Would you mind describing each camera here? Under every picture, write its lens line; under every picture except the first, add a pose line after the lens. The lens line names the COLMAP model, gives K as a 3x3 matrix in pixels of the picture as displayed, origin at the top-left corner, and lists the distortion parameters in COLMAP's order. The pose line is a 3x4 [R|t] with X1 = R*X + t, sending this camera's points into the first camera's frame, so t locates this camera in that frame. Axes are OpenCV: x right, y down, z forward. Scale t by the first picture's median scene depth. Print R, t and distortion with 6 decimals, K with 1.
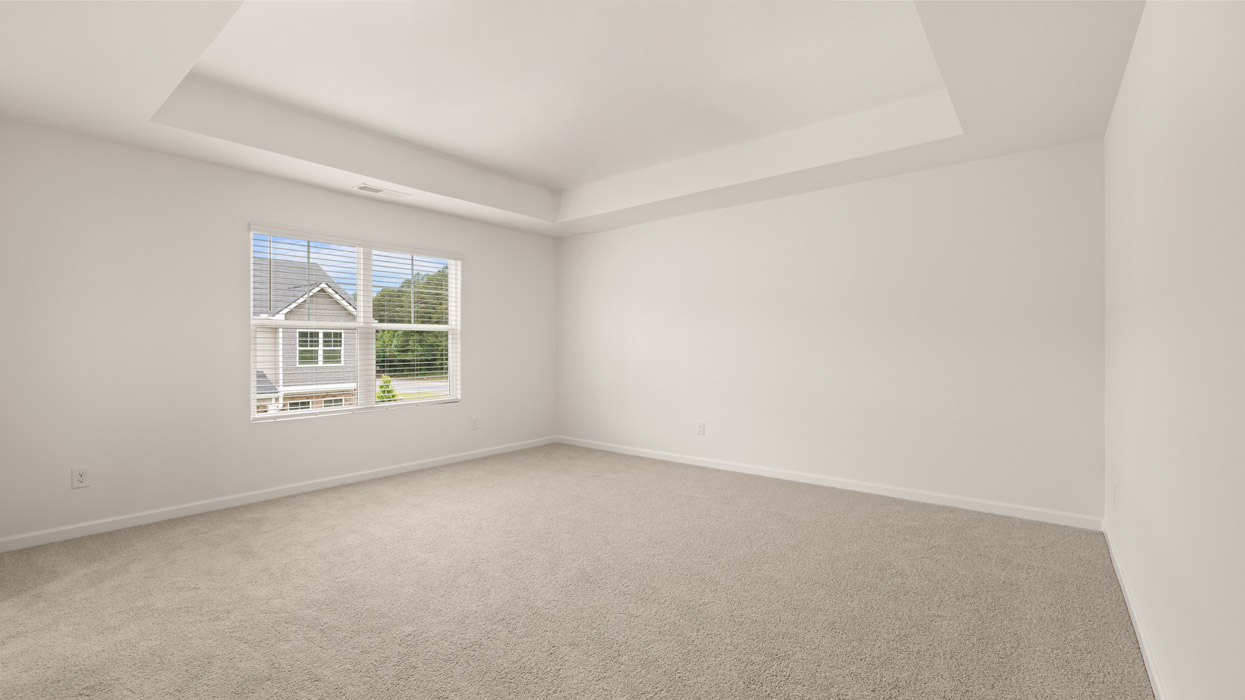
lens RADIAL K [[526.3, 0, 622.5], [0, 526.3, 350.0], [0, 0, 1]] dist [0.001348, 0.000229]
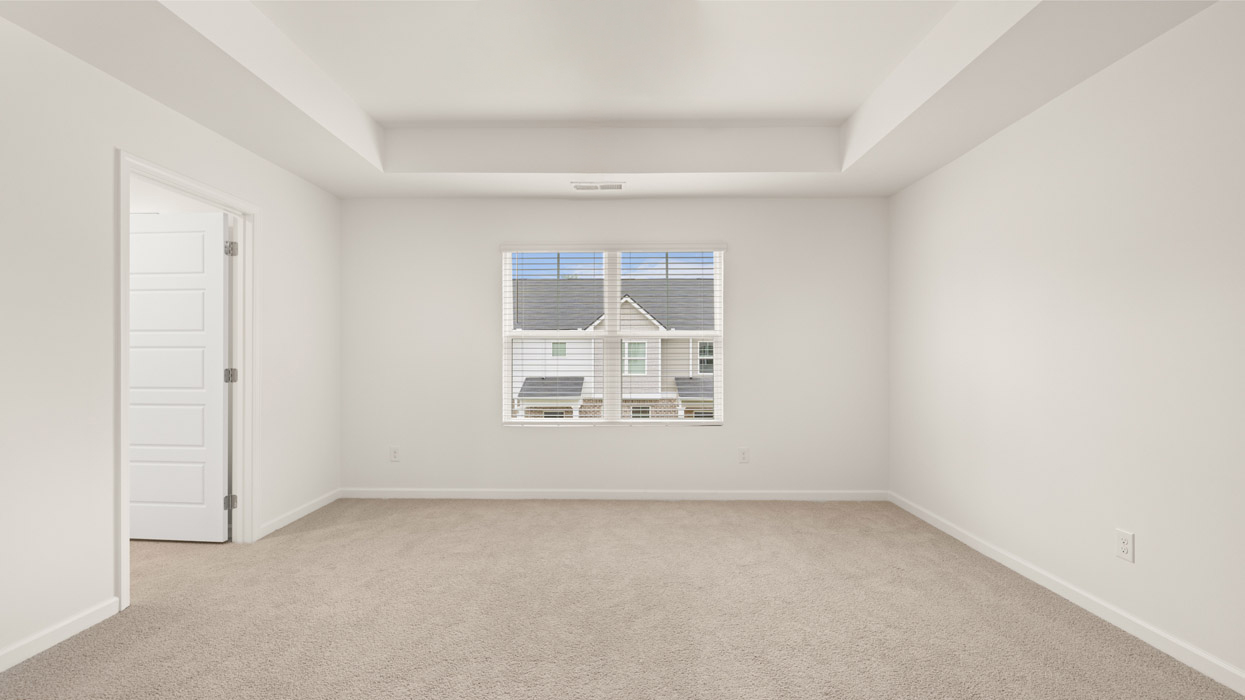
lens RADIAL K [[526.3, 0, 622.5], [0, 526.3, 350.0], [0, 0, 1]] dist [0.001348, 0.000229]
pose [[0.617275, -0.004772, -0.786733, 0.309120], [-0.008758, 0.999878, -0.012936, -0.007074], [0.786699, 0.014875, 0.617158, 0.509894]]
